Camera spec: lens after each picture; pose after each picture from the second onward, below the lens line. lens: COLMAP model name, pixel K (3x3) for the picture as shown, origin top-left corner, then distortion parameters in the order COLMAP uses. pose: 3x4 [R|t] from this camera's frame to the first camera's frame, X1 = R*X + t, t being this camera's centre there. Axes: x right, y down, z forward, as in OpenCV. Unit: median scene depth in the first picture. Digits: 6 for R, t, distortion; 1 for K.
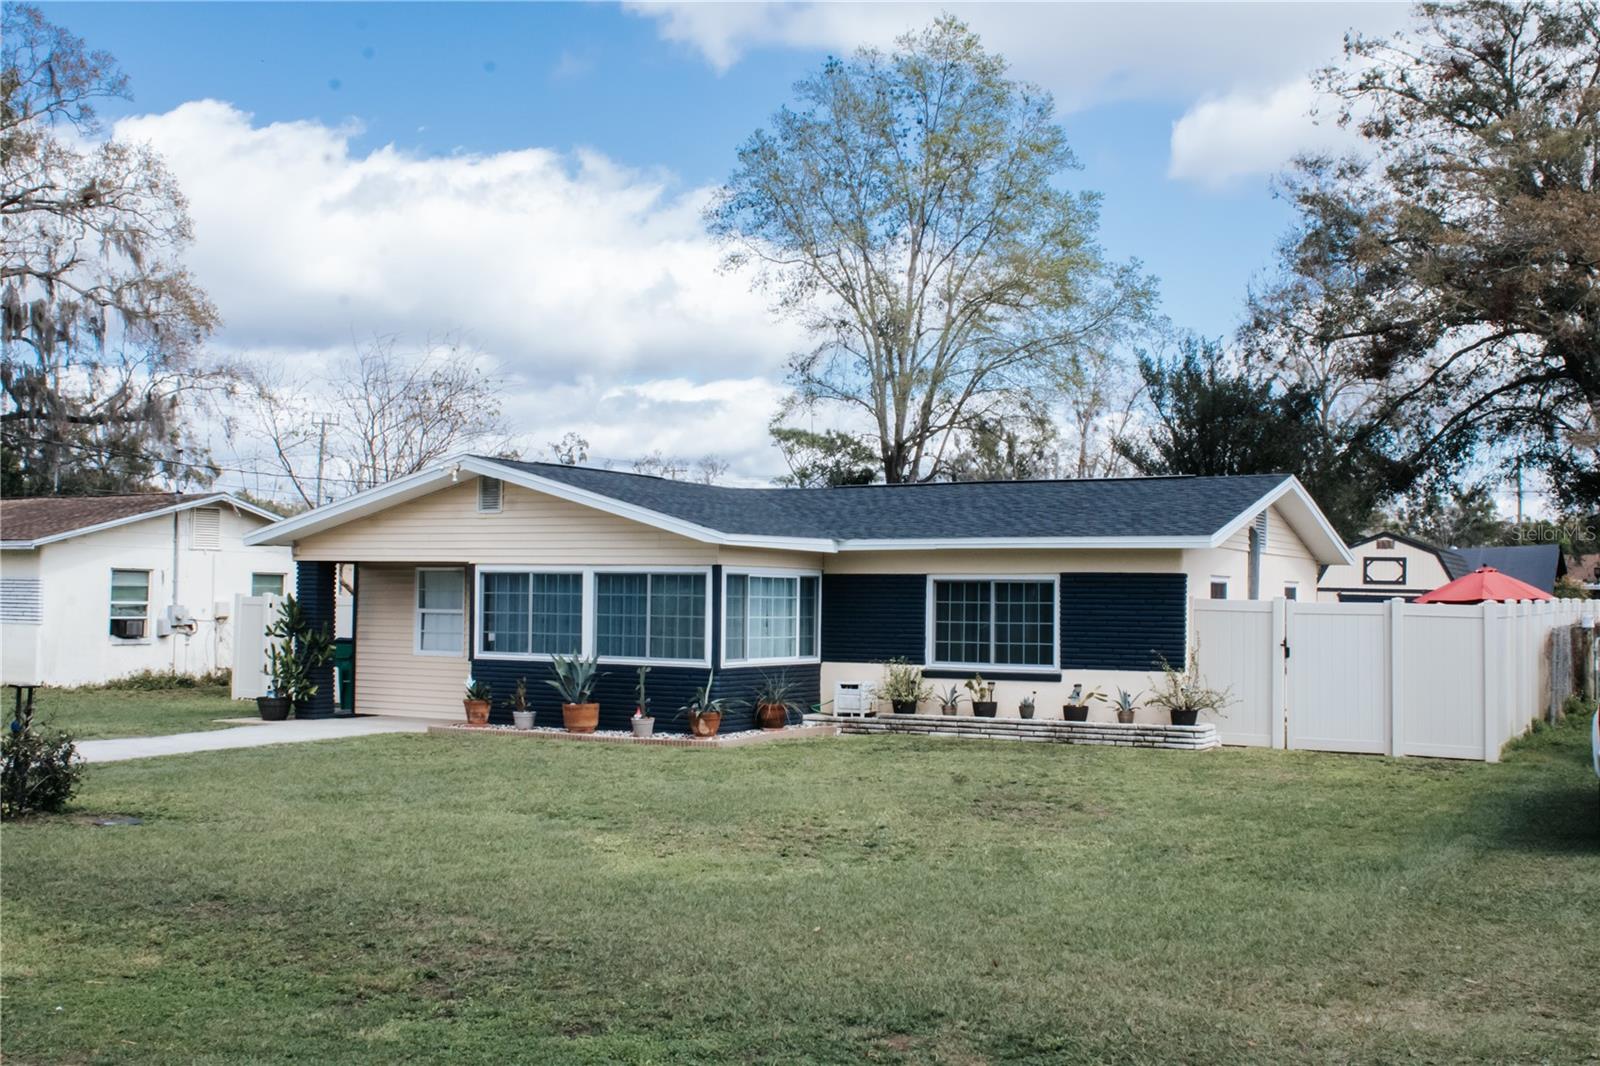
lens RADIAL K [[1688.2, 0, 800.0], [0, 1688.2, 533.0], [0, 0, 1]] dist [-0.078129, 0.025508]
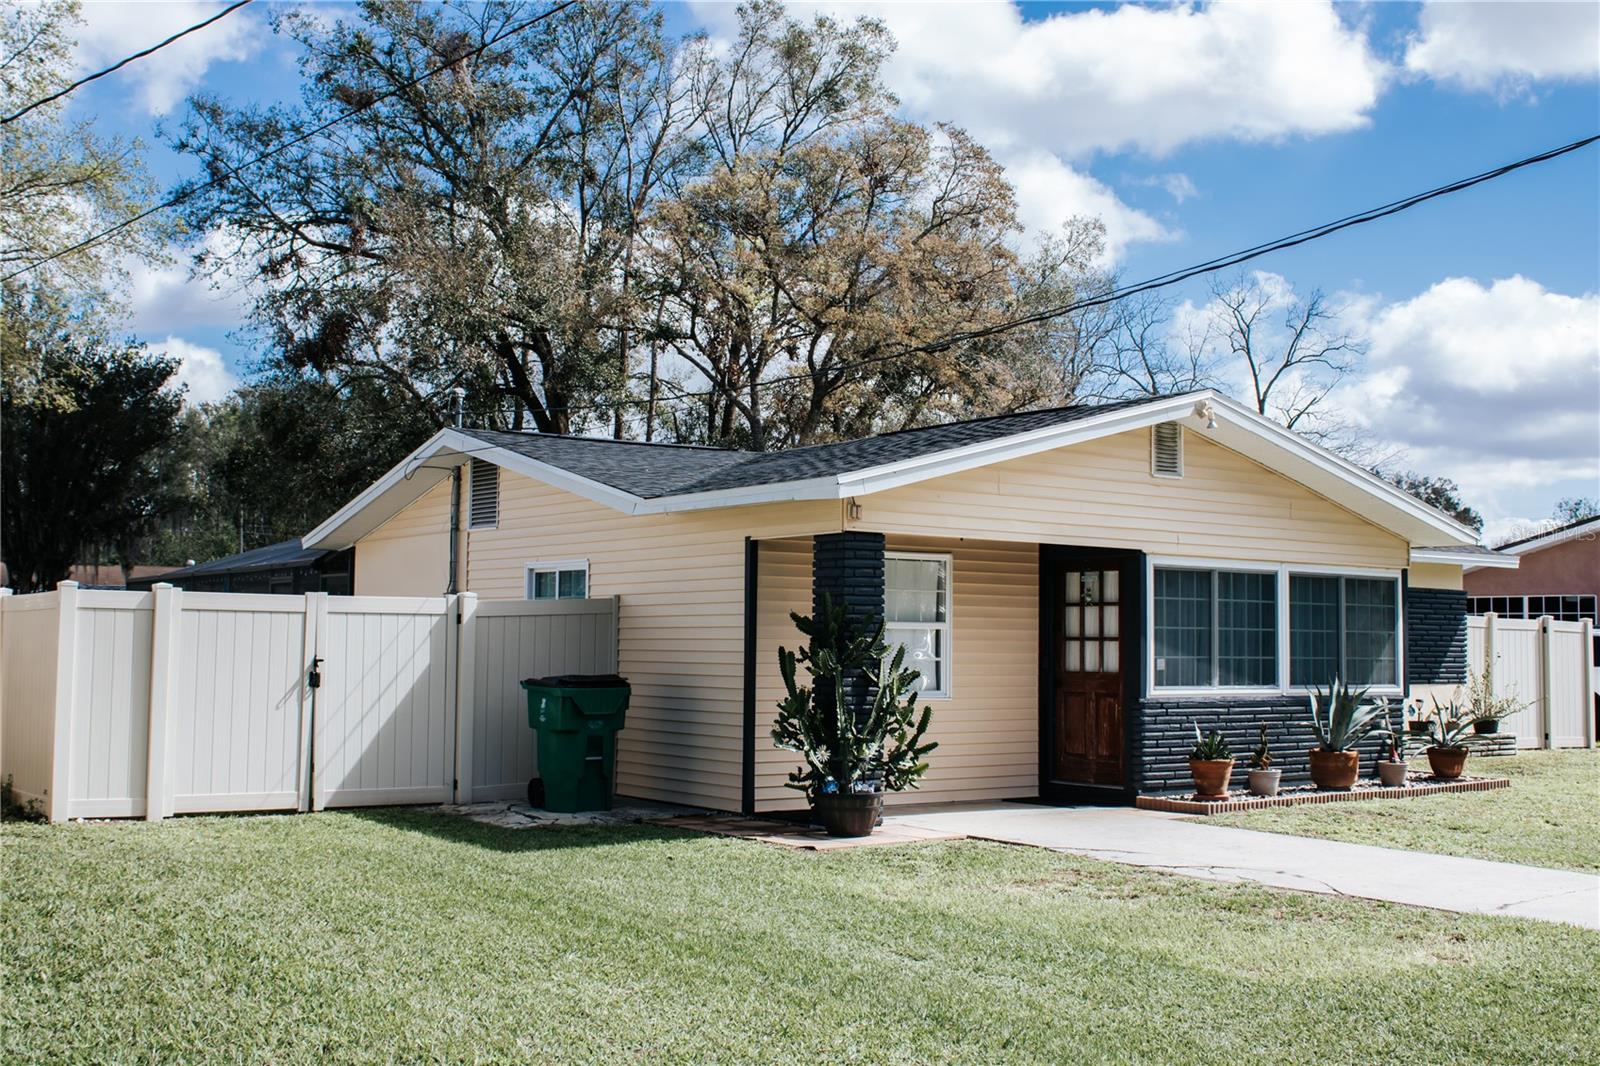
lens RADIAL K [[1688.2, 0, 800.0], [0, 1688.2, 533.0], [0, 0, 1]] dist [-0.078129, 0.025508]
pose [[0.436538, 0.051005, 0.898239, -0.856045], [-0.041113, 0.998480, -0.036716, 0.040872], [-0.898746, -0.020901, 0.437972, 0.854468]]
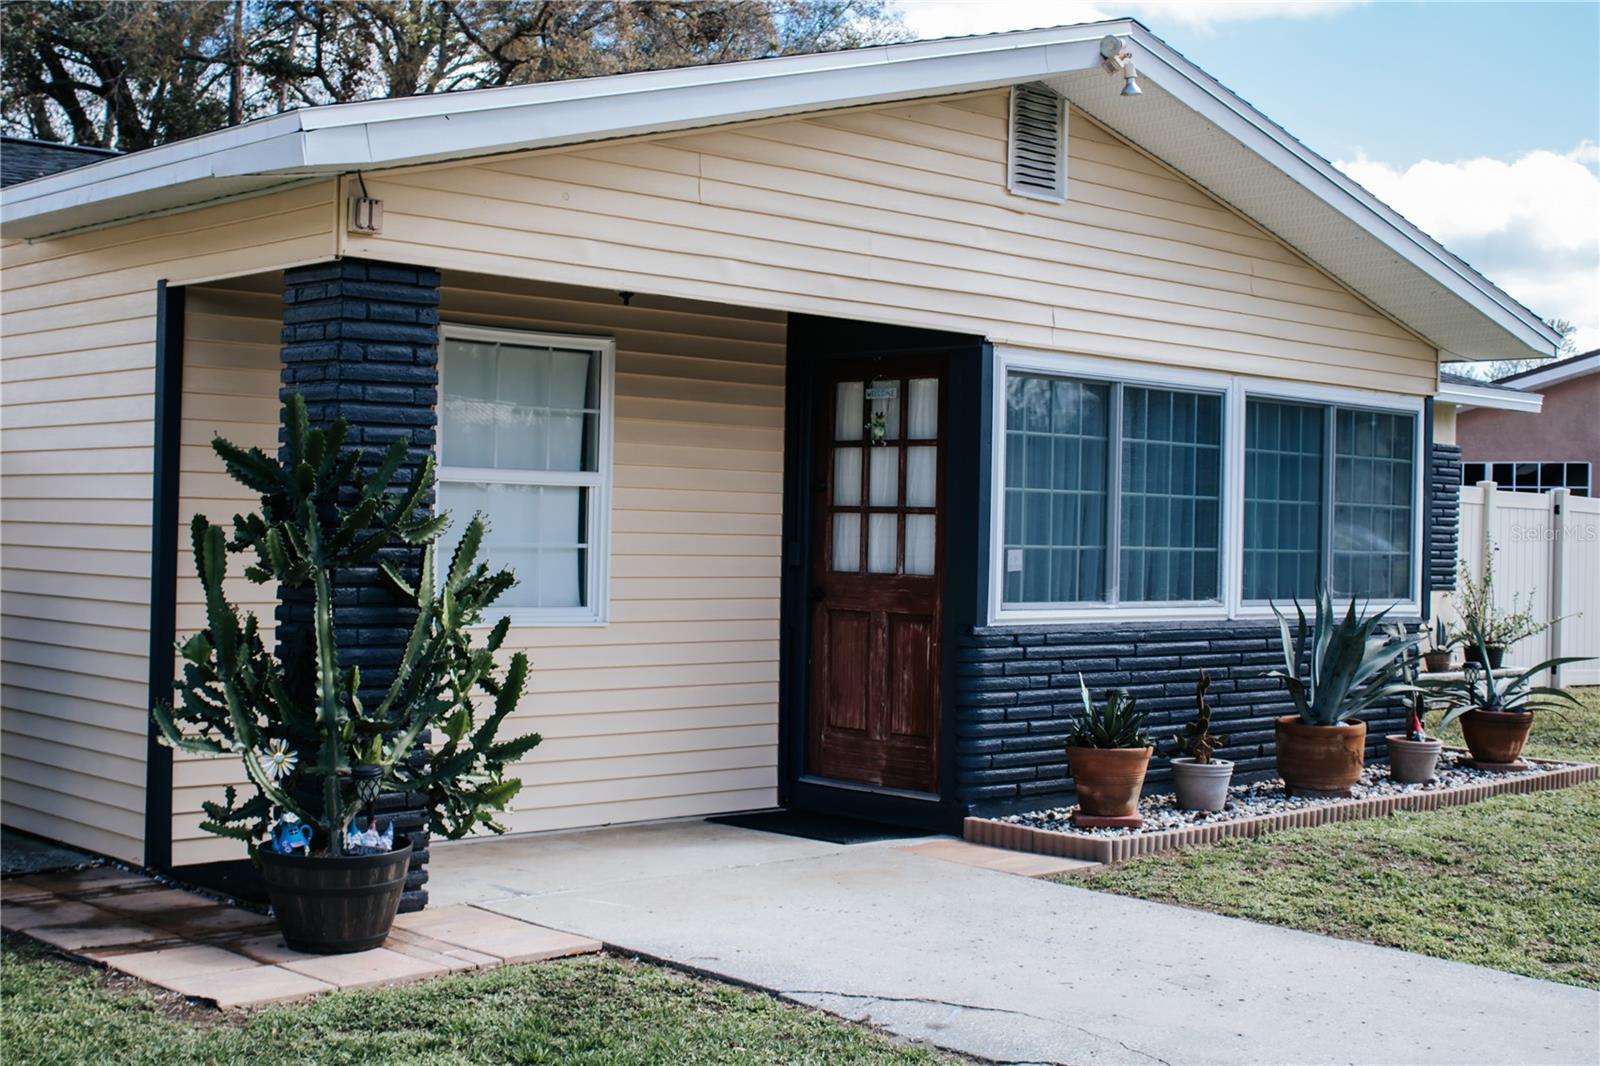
lens RADIAL K [[2053.8, 0, 800.0], [0, 2053.8, 533.0], [0, 0, 1]] dist [-0.080334, -0.028439]
pose [[0.310865, -0.009987, 0.950402, -0.603391], [-0.056635, 0.997973, 0.029011, 0.047244], [-0.948765, -0.062844, 0.309669, 0.929351]]
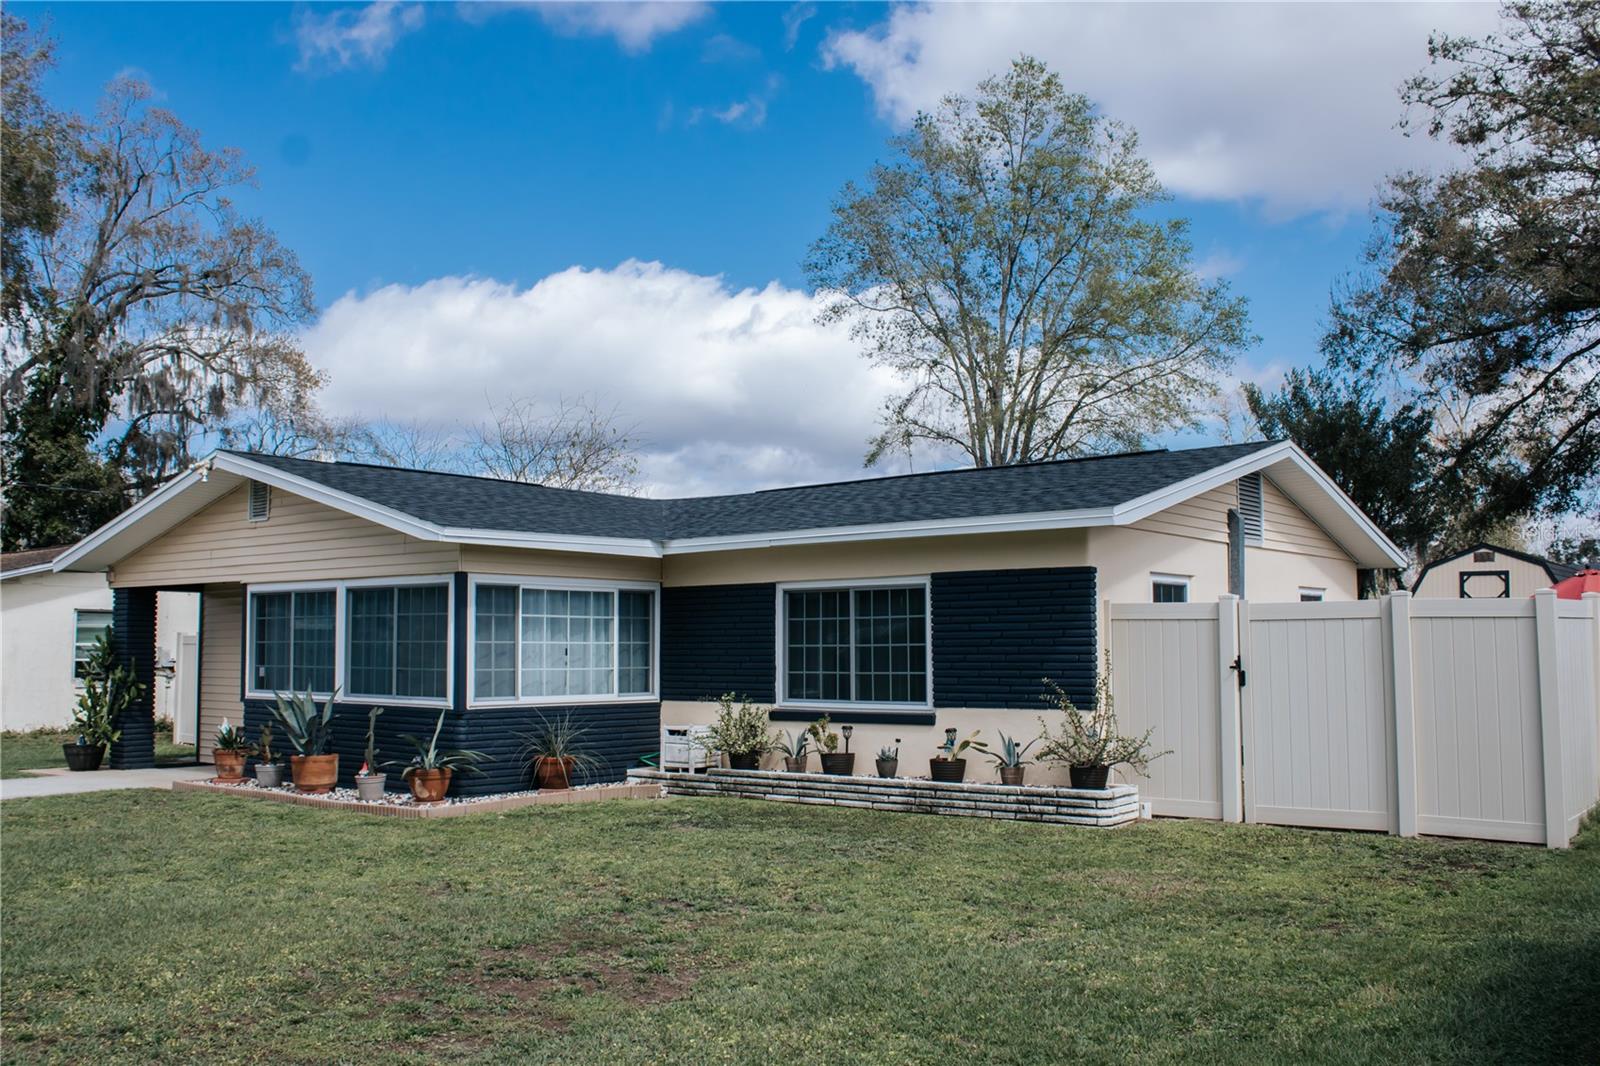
lens RADIAL K [[1401.7, 0, 800.0], [0, 1401.7, 533.0], [0, 0, 1]] dist [-0.161677, 0.139404]
pose [[0.985266, -0.031172, -0.168163, 0.193551], [0.023752, 0.998661, -0.045953, 0.031578], [0.169370, 0.041281, 0.984688, 0.389831]]
